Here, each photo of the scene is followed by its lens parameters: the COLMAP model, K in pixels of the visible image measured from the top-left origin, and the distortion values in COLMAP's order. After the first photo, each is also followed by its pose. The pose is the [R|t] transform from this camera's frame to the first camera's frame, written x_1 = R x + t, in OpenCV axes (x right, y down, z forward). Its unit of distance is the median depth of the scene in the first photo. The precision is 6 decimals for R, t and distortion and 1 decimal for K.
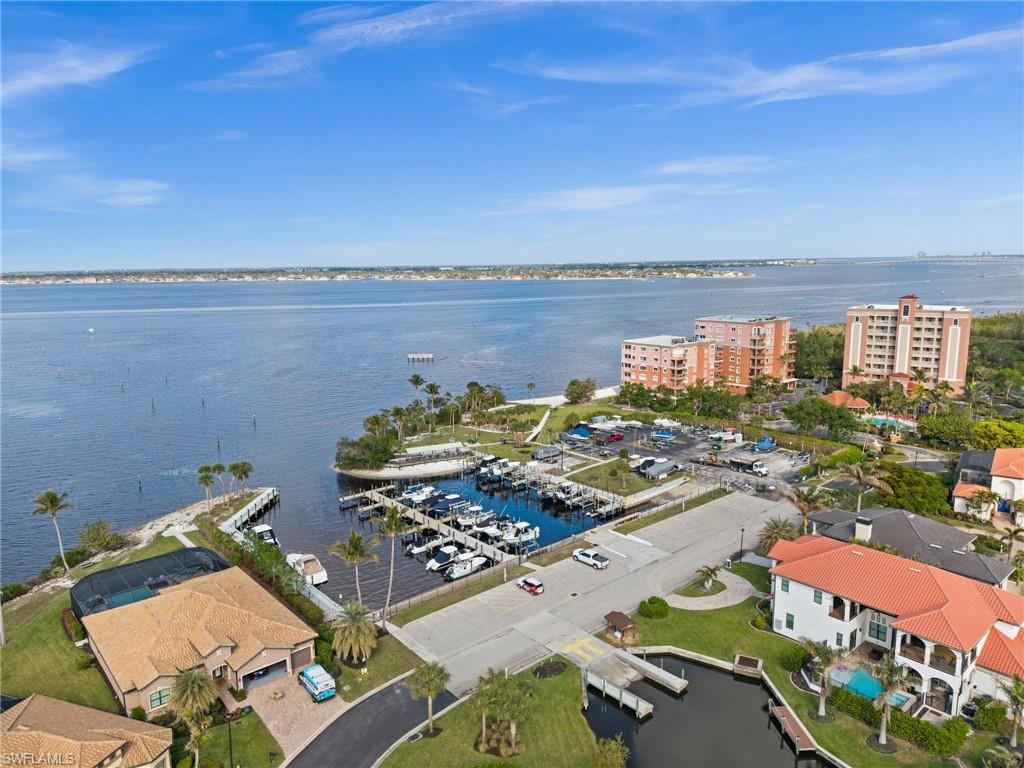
lens RADIAL K [[704.1, 0, 513.6], [0, 704.1, 387.9], [0, 0, 1]] dist [0.025443, -0.015023]
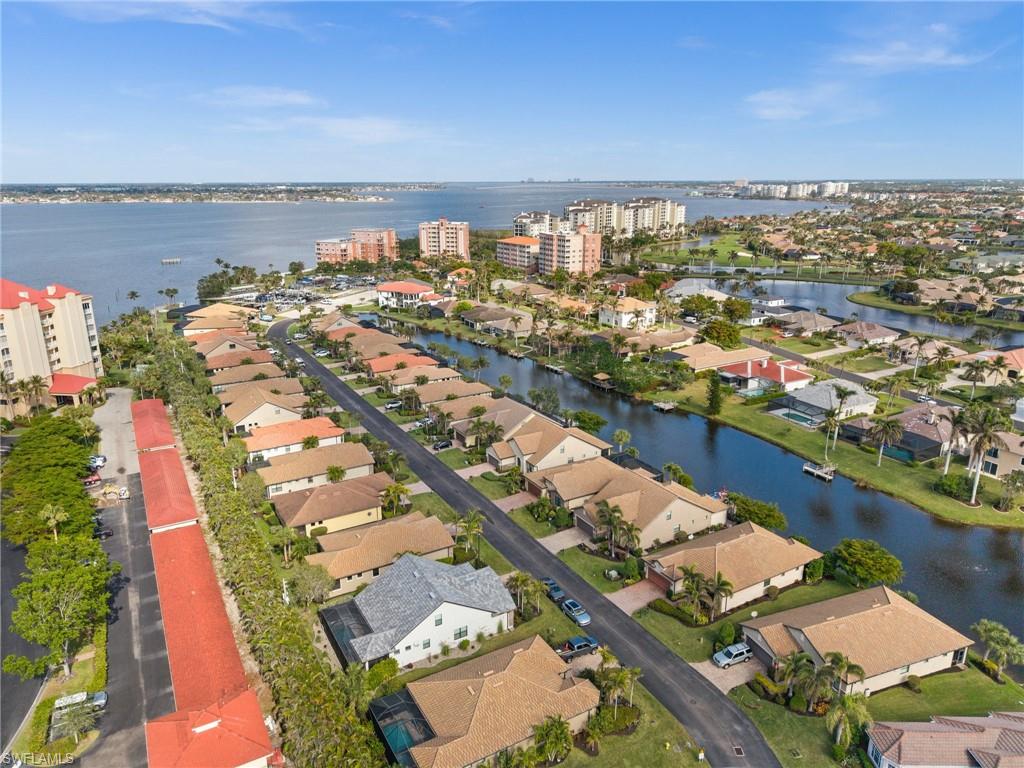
lens RADIAL K [[704.1, 0, 517.2], [0, 704.1, 383.2], [0, 0, 1]] dist [0.025443, -0.015023]
pose [[0.884561, -0.117596, 0.451358, -0.293045], [0.071490, 0.990443, 0.117944, 0.137588], [-0.460914, -0.072061, 0.884514, -1.081563]]
